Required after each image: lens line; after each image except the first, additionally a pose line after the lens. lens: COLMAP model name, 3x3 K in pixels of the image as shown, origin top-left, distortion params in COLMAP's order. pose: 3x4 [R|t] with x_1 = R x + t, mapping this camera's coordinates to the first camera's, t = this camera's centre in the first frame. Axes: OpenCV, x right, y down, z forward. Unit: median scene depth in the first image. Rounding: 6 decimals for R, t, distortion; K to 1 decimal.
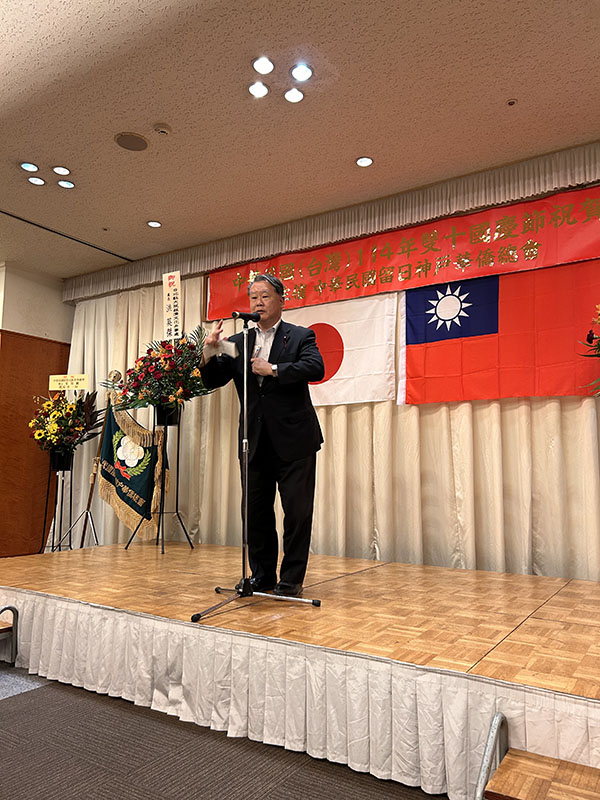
lens RADIAL K [[609.2, 0, 302.4], [0, 609.2, 398.6], [0, 0, 1]] dist [0.040358, -0.050891]
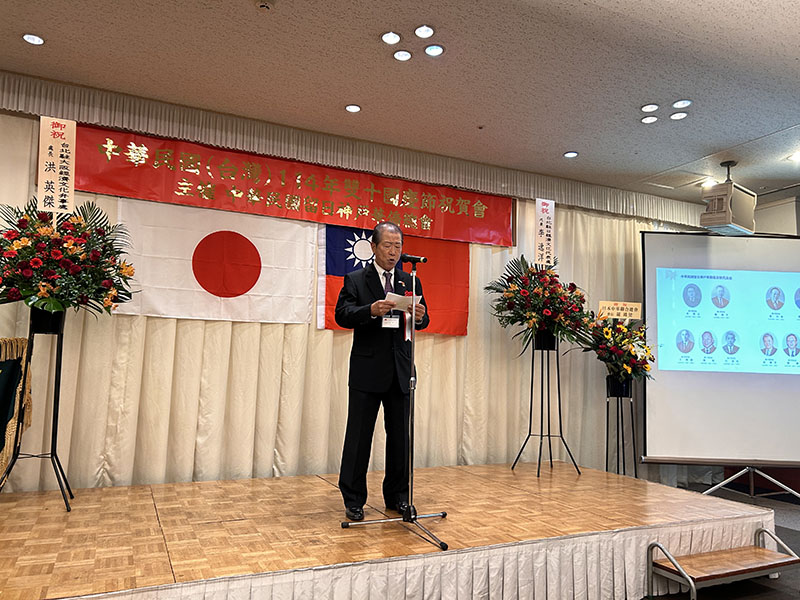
lens RADIAL K [[609.2, 0, 411.1], [0, 609.2, 304.8], [0, 0, 1]] dist [0.040358, -0.050891]
pose [[0.521625, 0.089434, 0.848475, -0.668023], [-0.117019, 0.992592, -0.032684, -0.016626], [-0.845112, -0.082239, 0.528226, 0.286198]]
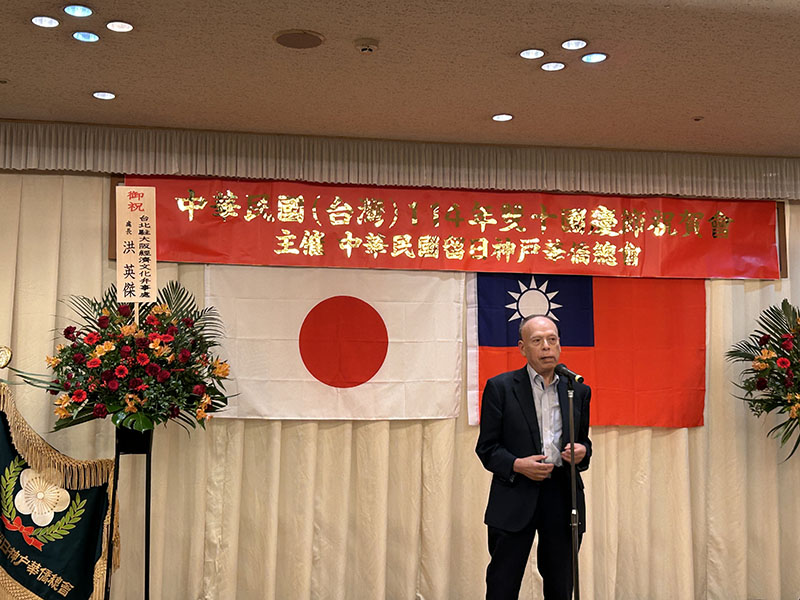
lens RADIAL K [[1146.4, 0, 405.2], [0, 1146.4, 294.3], [0, 0, 1]] dist [0.094375, 0.000000]
pose [[0.728608, 0.072047, 0.681131, -0.872179], [-0.077021, 0.996763, -0.023043, -0.111288], [-0.680587, -0.035672, 0.731799, 0.015907]]
